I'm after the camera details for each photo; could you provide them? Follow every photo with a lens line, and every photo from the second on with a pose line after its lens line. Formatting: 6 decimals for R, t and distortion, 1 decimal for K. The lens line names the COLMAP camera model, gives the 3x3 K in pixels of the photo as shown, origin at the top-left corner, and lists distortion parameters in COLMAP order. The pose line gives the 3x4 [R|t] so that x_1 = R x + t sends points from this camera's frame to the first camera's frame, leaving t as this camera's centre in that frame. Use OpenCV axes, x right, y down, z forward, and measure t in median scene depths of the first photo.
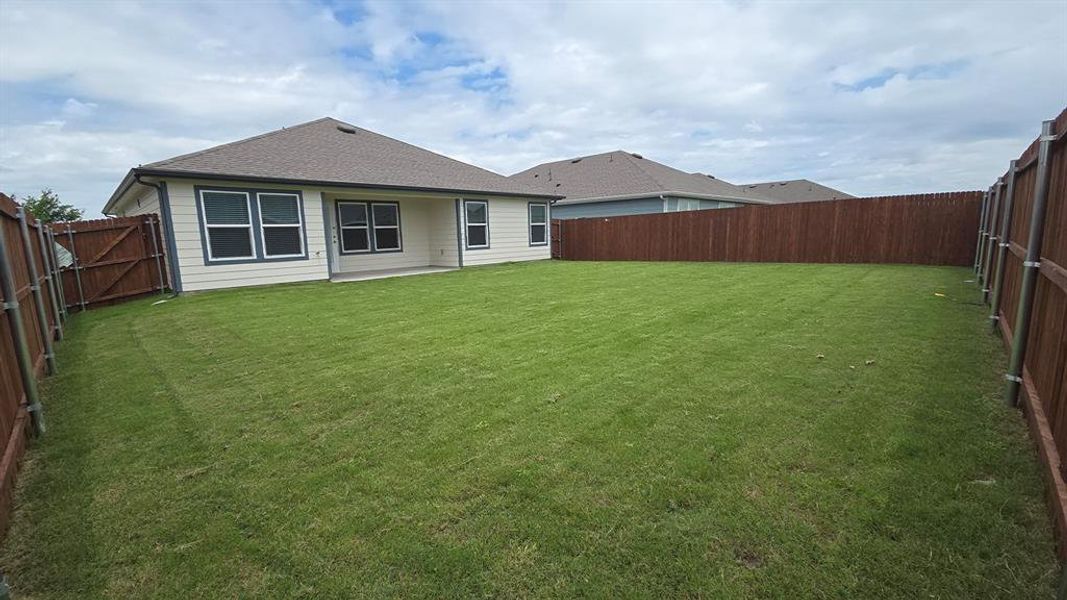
lens RADIAL K [[440.7, 0, 534.3], [0, 440.7, 301.2], [0, 0, 1]] dist [0.007140, -0.000085]
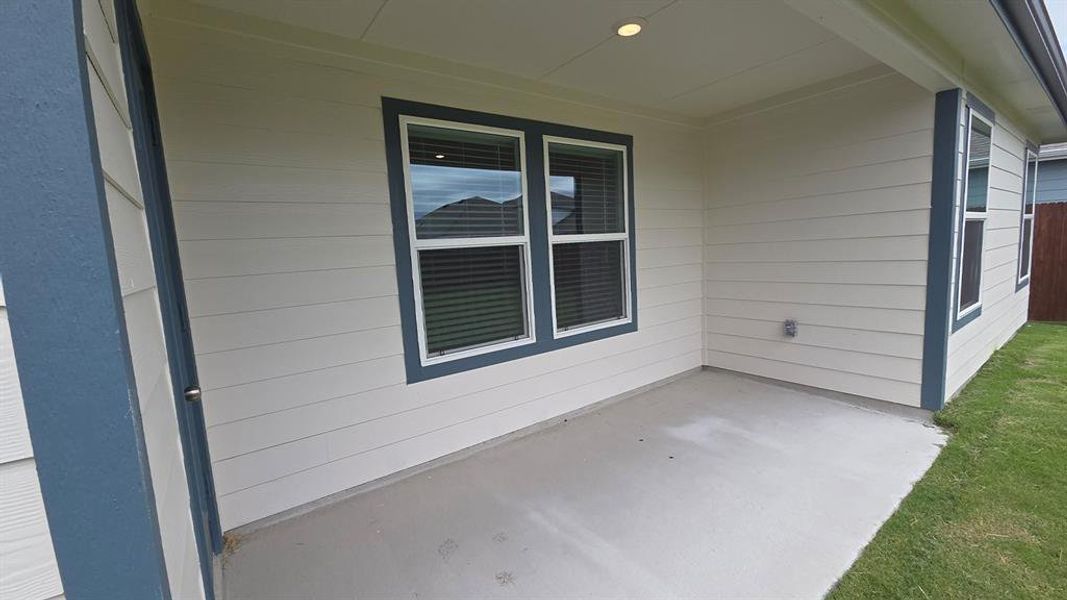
lens RADIAL K [[427.8, 0, 531.3], [0, 427.8, 301.9], [0, 0, 1]] dist [-0.000365, 0.000208]
pose [[0.987463, -0.006817, -0.157704, -0.336211], [0.001485, 0.999424, -0.033907, -0.126650], [0.157844, 0.033248, 0.986904, 0.774426]]
